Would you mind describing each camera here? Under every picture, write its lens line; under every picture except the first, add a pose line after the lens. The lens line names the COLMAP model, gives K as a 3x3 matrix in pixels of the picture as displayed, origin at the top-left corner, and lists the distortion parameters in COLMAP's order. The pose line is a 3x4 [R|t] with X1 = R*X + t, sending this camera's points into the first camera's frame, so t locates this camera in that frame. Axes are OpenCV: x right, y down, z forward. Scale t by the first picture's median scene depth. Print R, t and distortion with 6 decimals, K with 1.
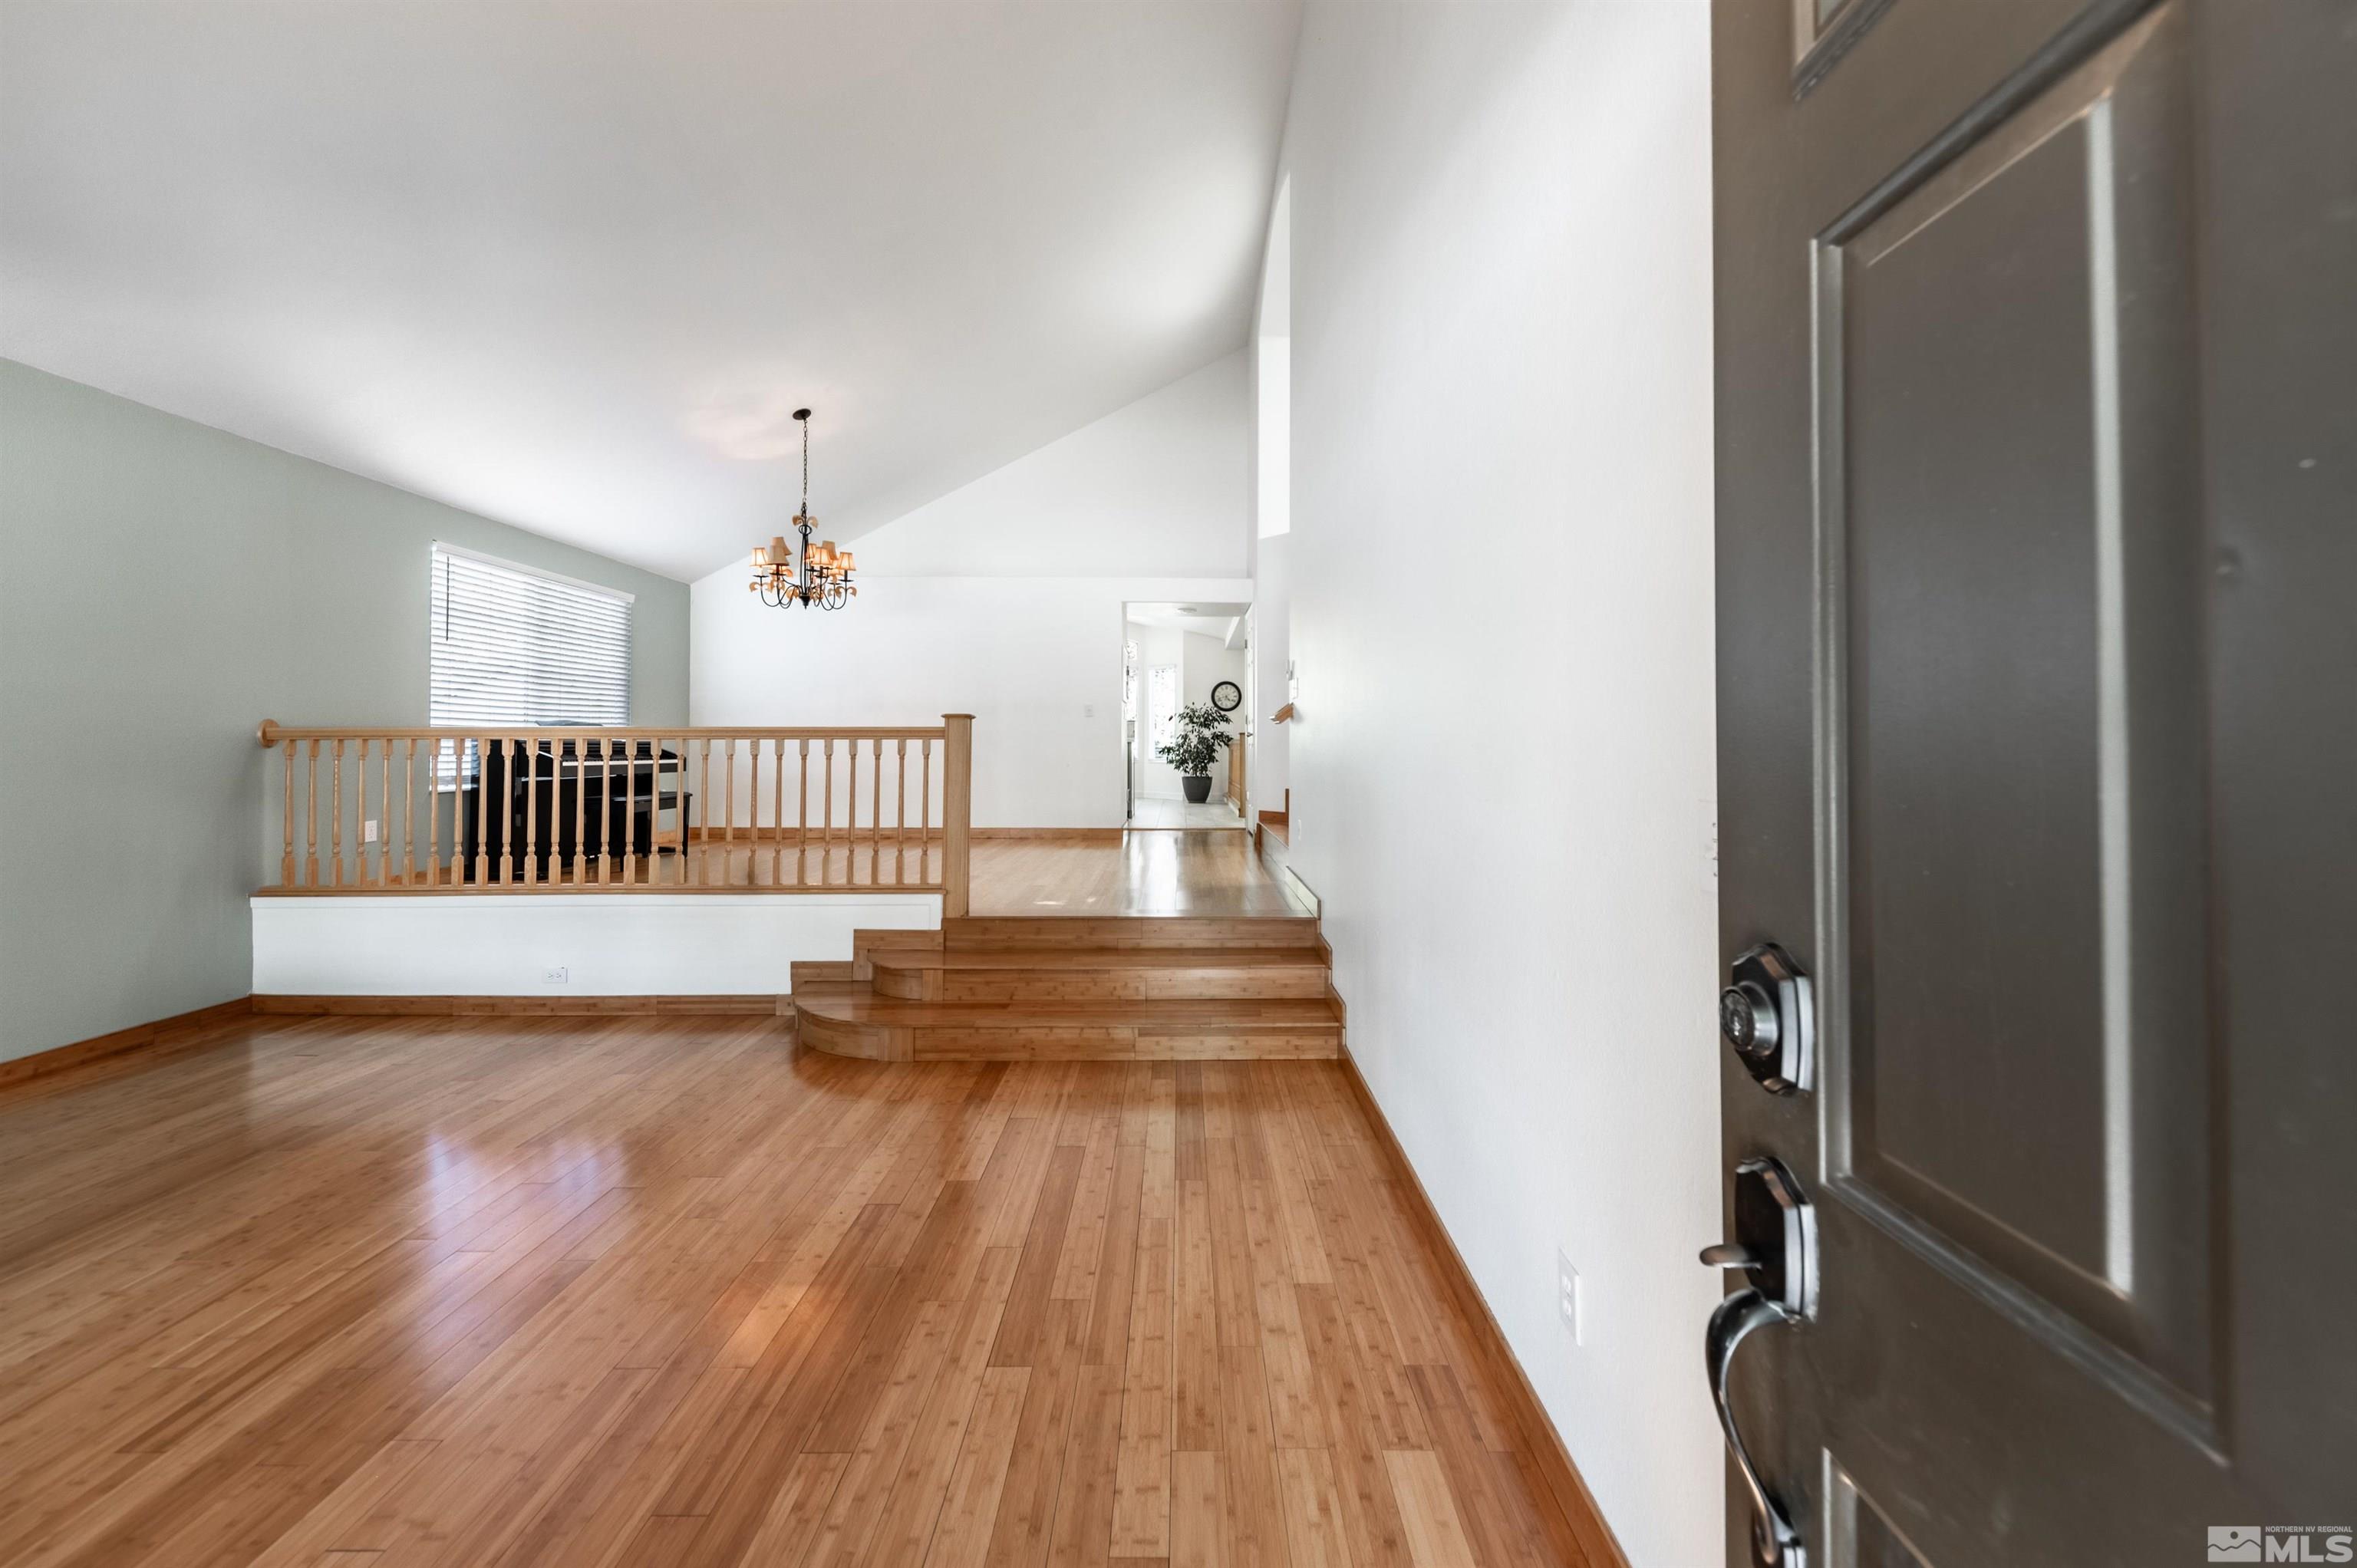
lens RADIAL K [[852.6, 0, 1189.1], [0, 852.6, 701.2], [0, 0, 1]] dist [0.000620, -0.002869]
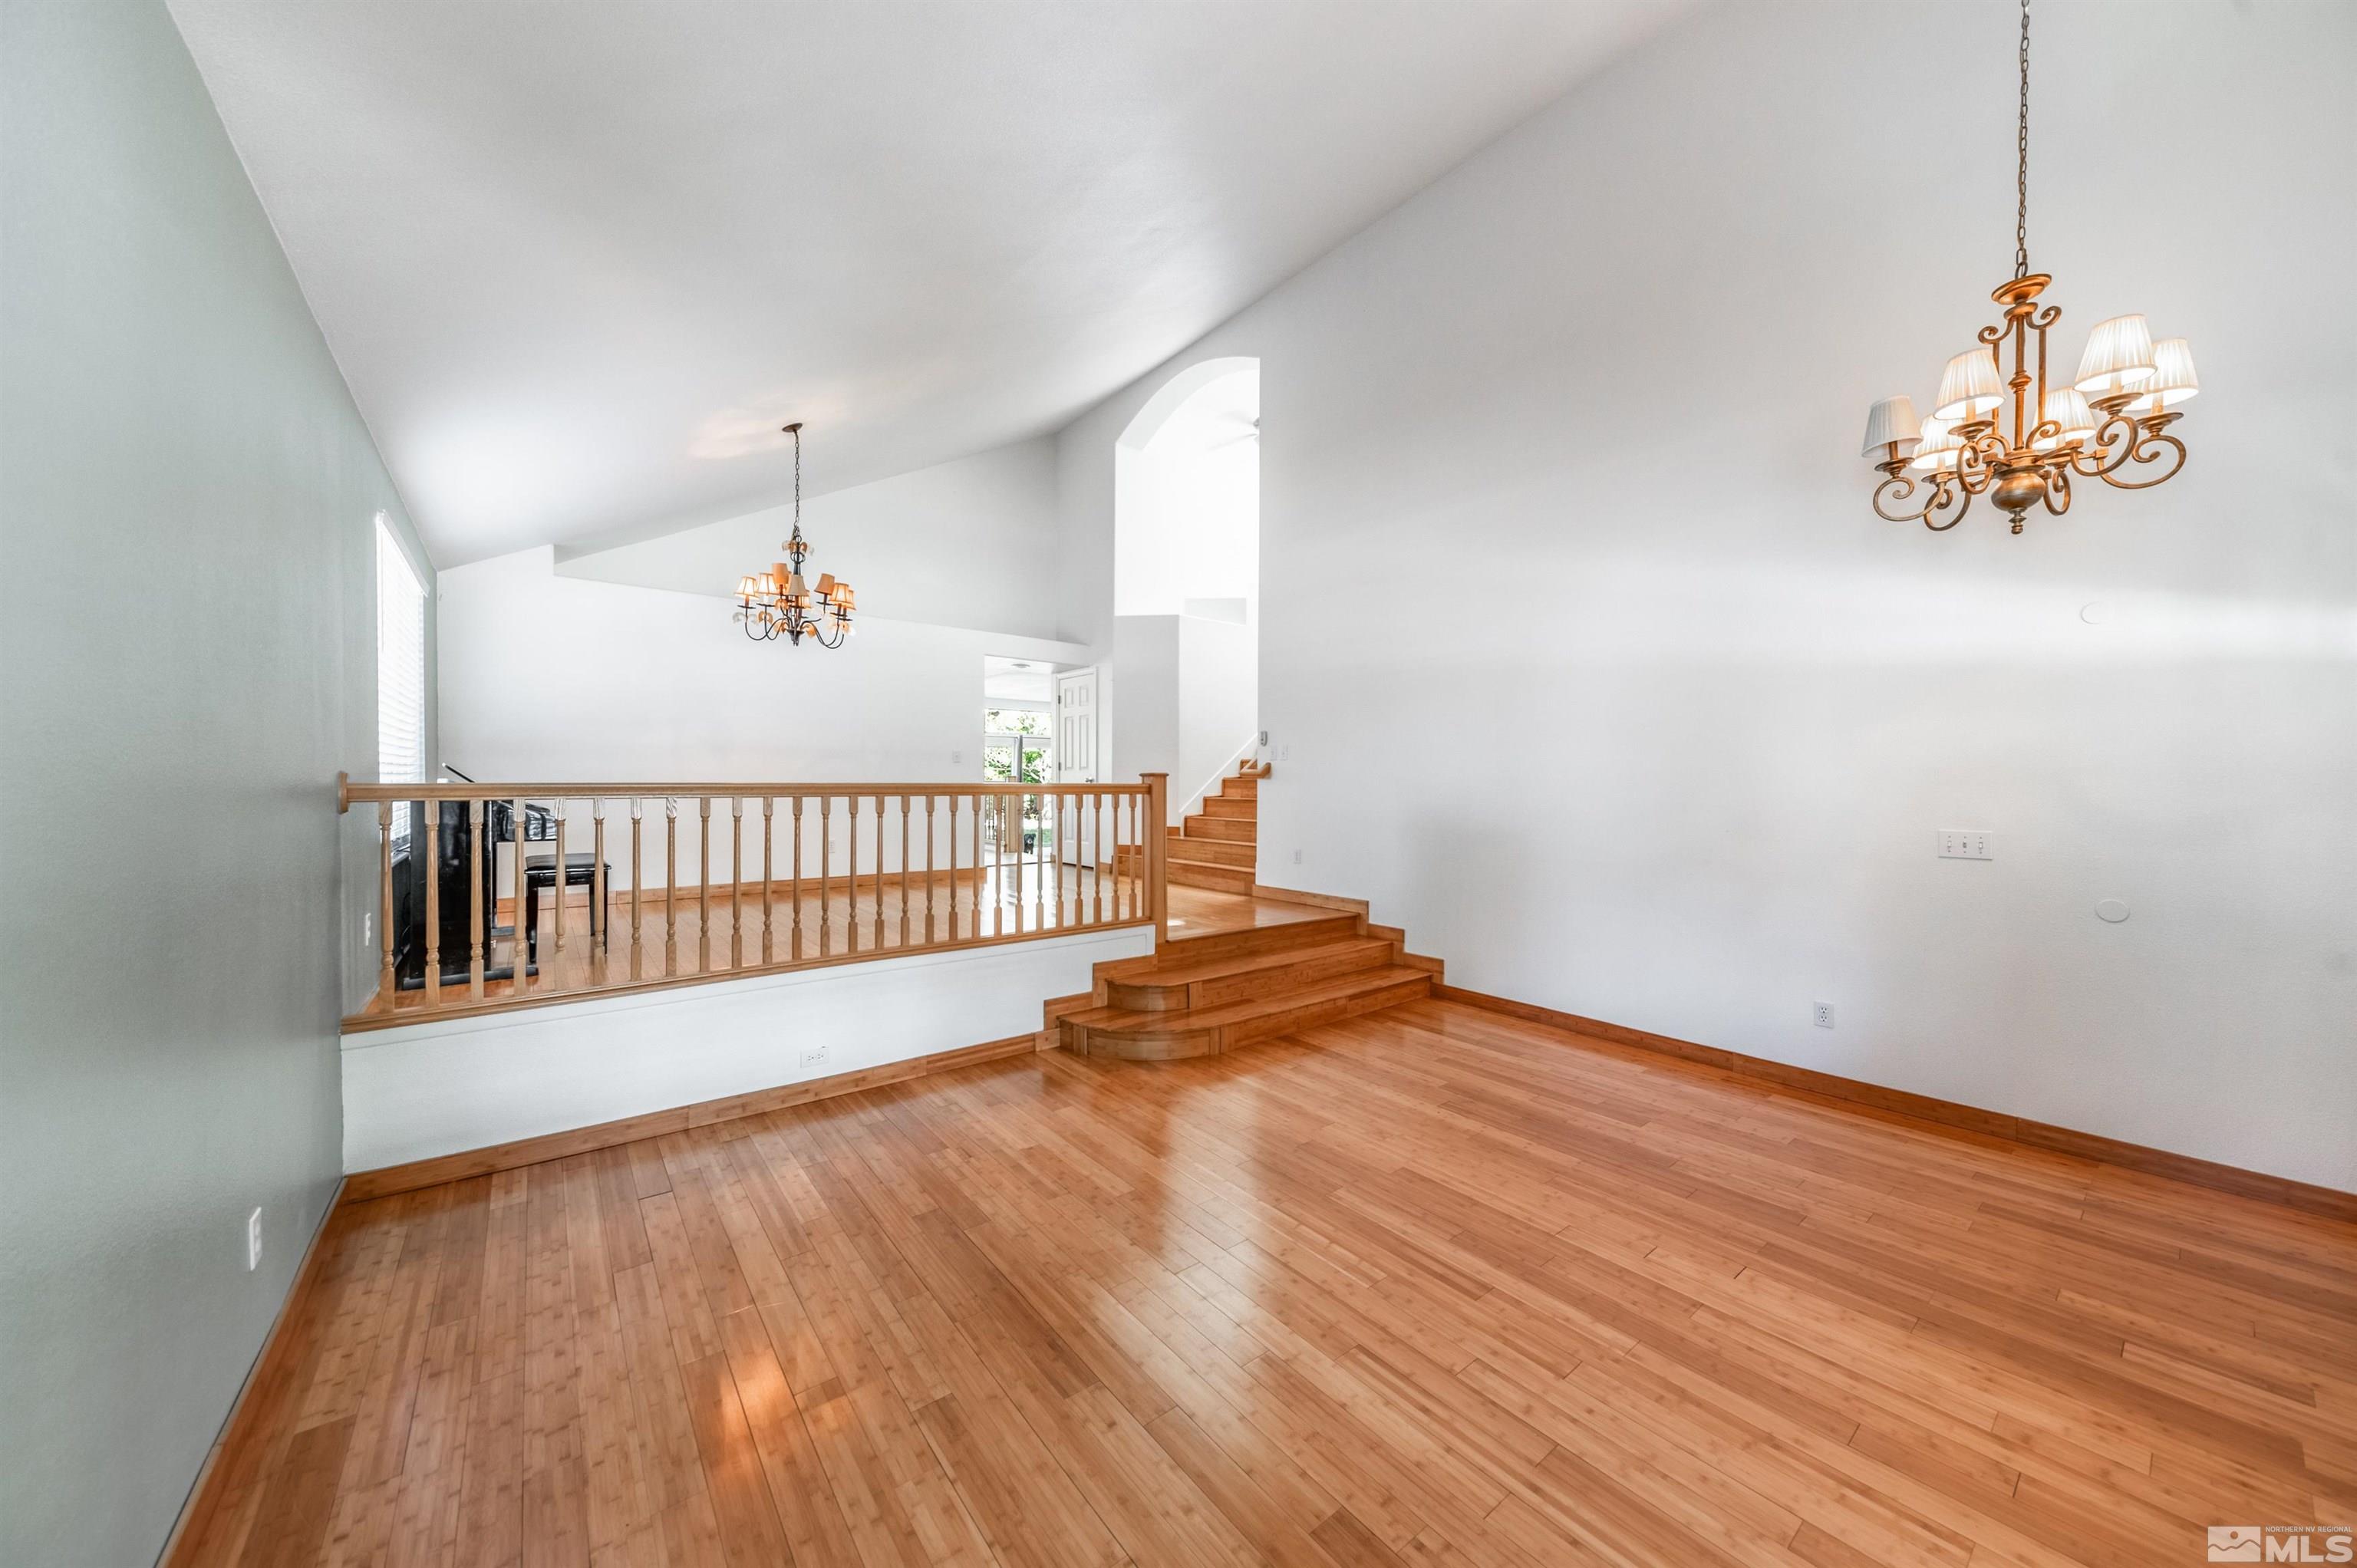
lens RADIAL K [[825.5, 0, 1181.8], [0, 825.5, 788.0], [0, 0, 1]] dist [0.008146, -0.000032]
pose [[0.797565, -0.013596, 0.603080, -0.966618], [-0.031770, 0.997412, 0.064502, -0.040450], [-0.602396, -0.070604, 0.795068, 0.072490]]
